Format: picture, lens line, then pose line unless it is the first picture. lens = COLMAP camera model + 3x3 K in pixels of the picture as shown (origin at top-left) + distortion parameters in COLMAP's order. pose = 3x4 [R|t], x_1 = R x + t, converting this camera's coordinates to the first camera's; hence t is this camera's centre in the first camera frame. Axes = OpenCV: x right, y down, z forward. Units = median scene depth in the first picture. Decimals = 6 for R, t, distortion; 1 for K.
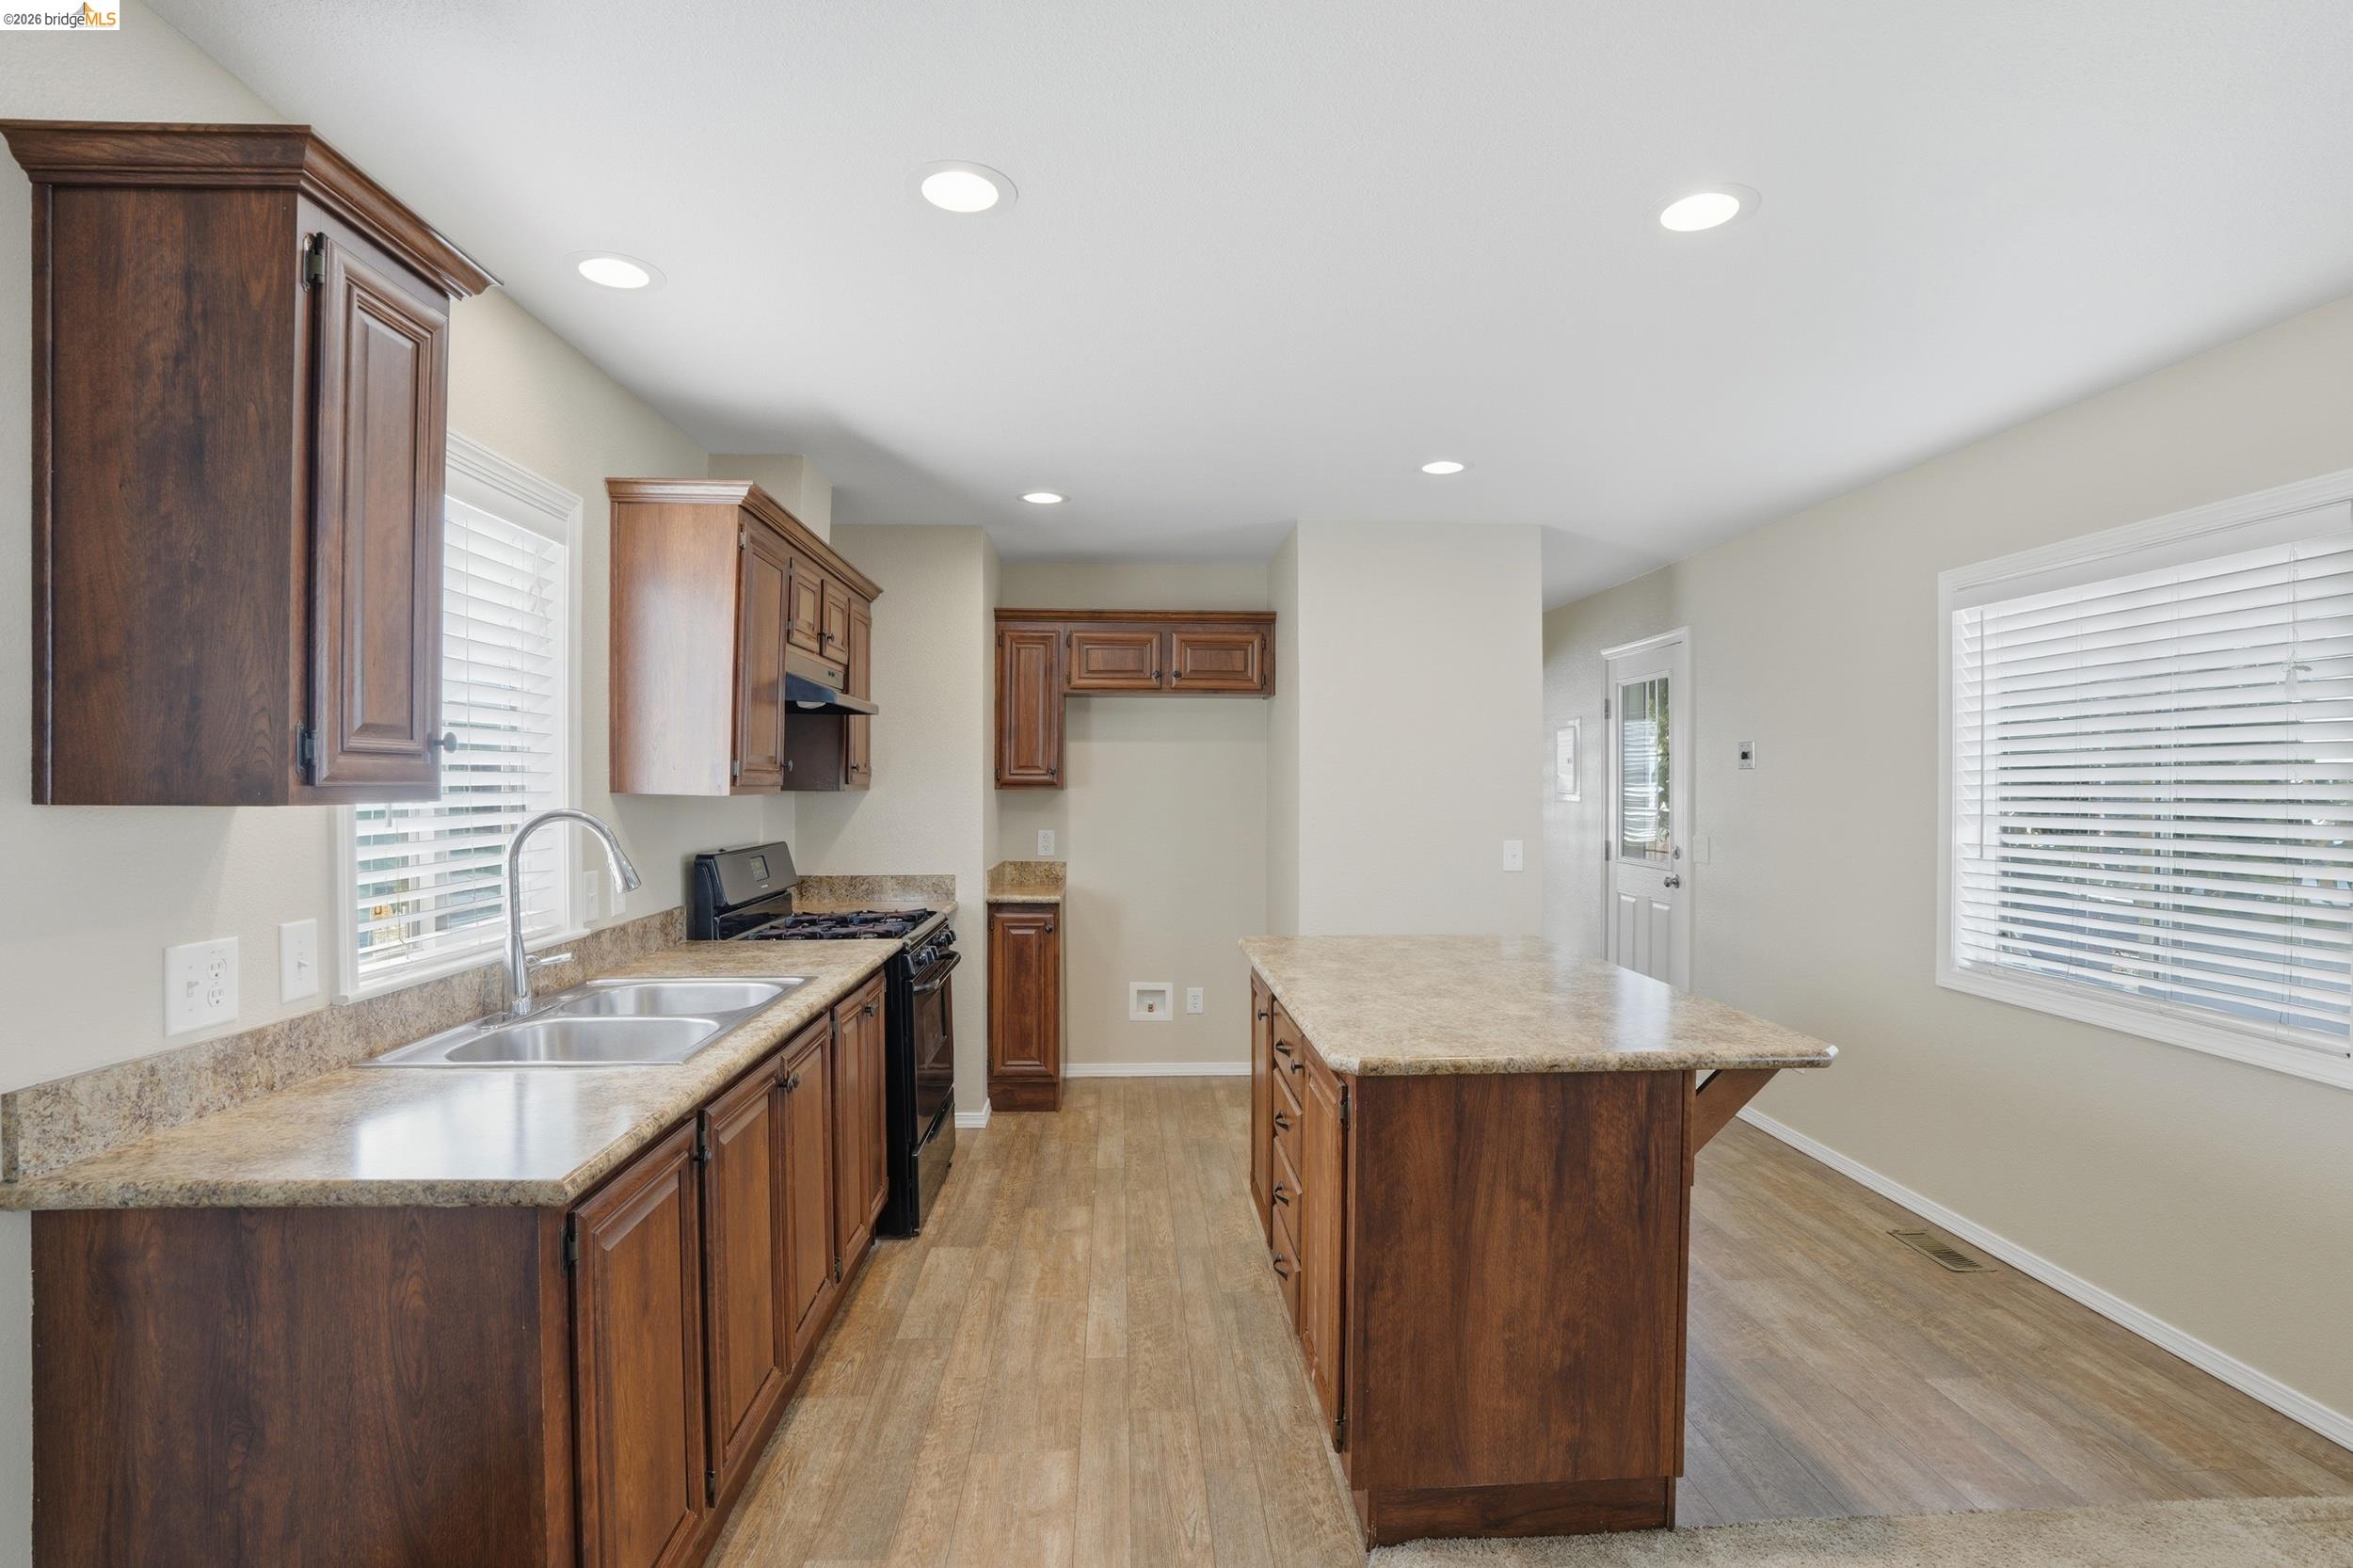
lens RADIAL K [[1119.9, 0, 1182.1], [0, 1119.9, 786.5], [0, 0, 1]] dist [-0.074743, 0.026497]
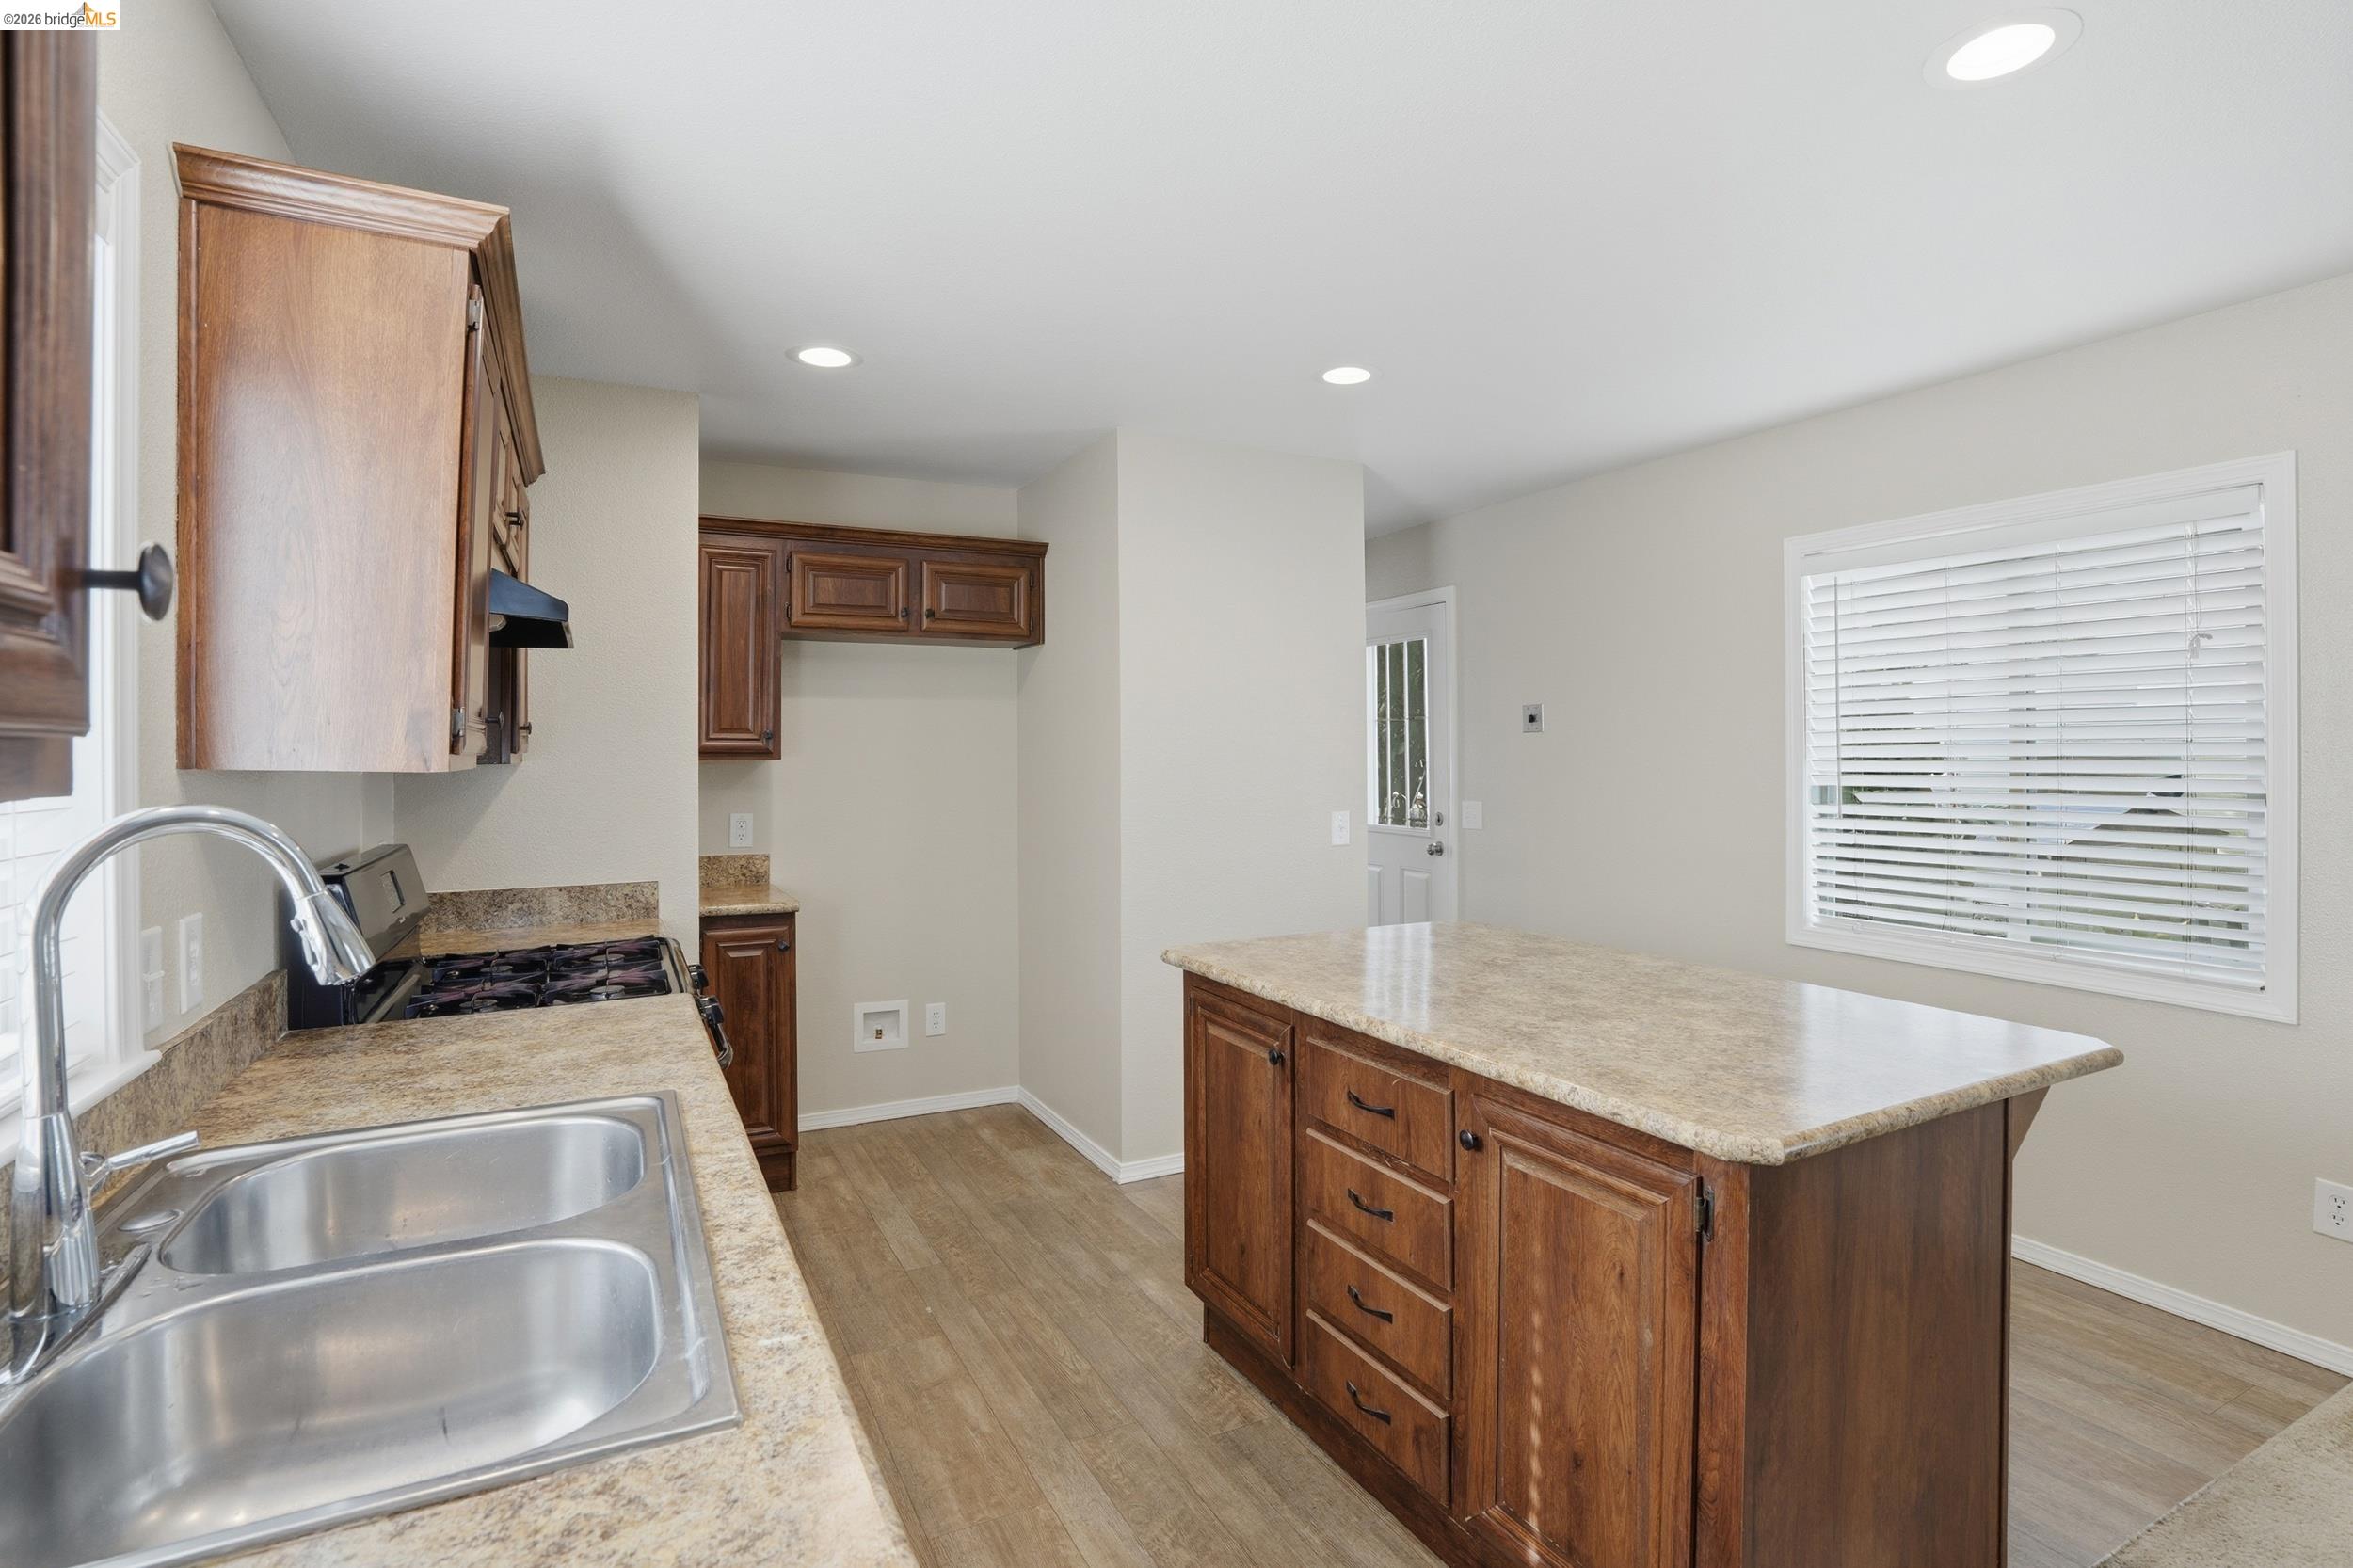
lens RADIAL K [[1123.9, 0, 1176.5], [0, 1123.9, 742.6], [0, 0, 1]] dist [-0.075139, 0.027542]
pose [[0.911391, -0.002274, 0.411535, -0.252962], [0.007271, 0.999918, -0.010576, 0.001985], [-0.411477, 0.012631, 0.911333, 0.299134]]
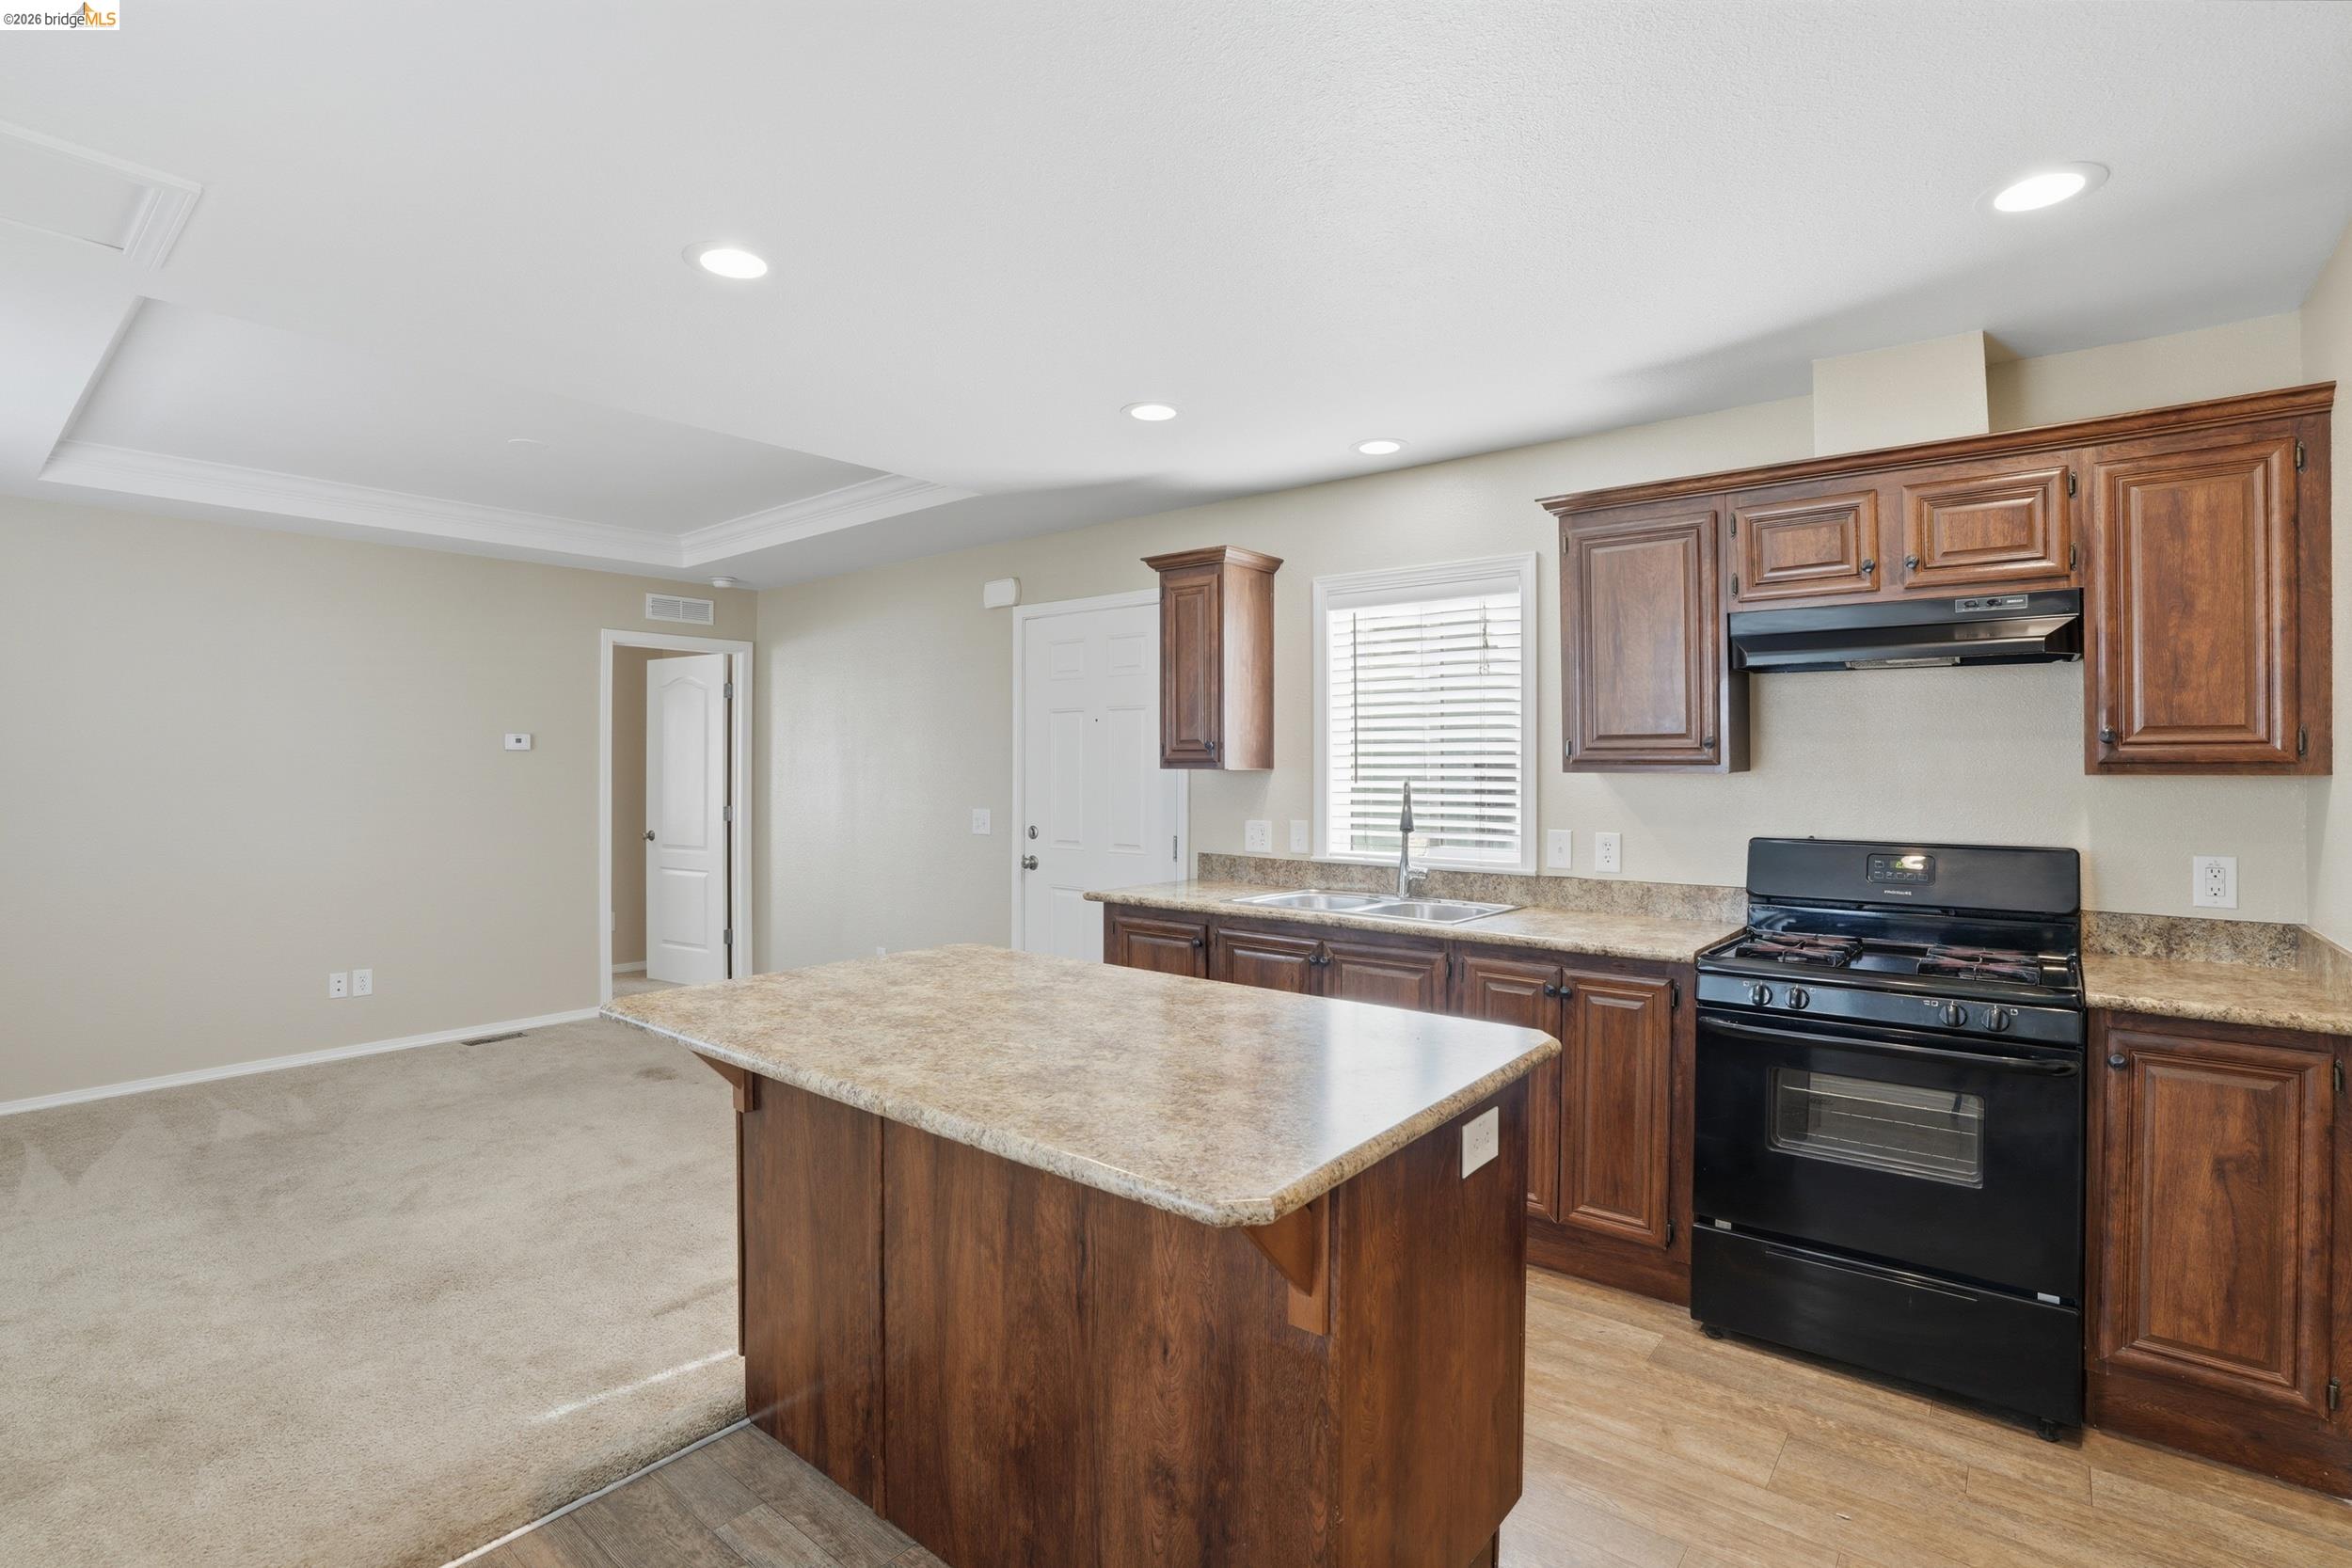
lens RADIAL K [[1104.6, 0, 1173.4], [0, 1104.6, 760.7], [0, 0, 1]] dist [-0.065573, 0.023543]
pose [[-0.676395, -0.007360, -0.736502, 0.581080], [-0.006919, 0.999969, -0.003639, 0.002456], [0.736507, 0.002634, -0.676425, 1.228831]]
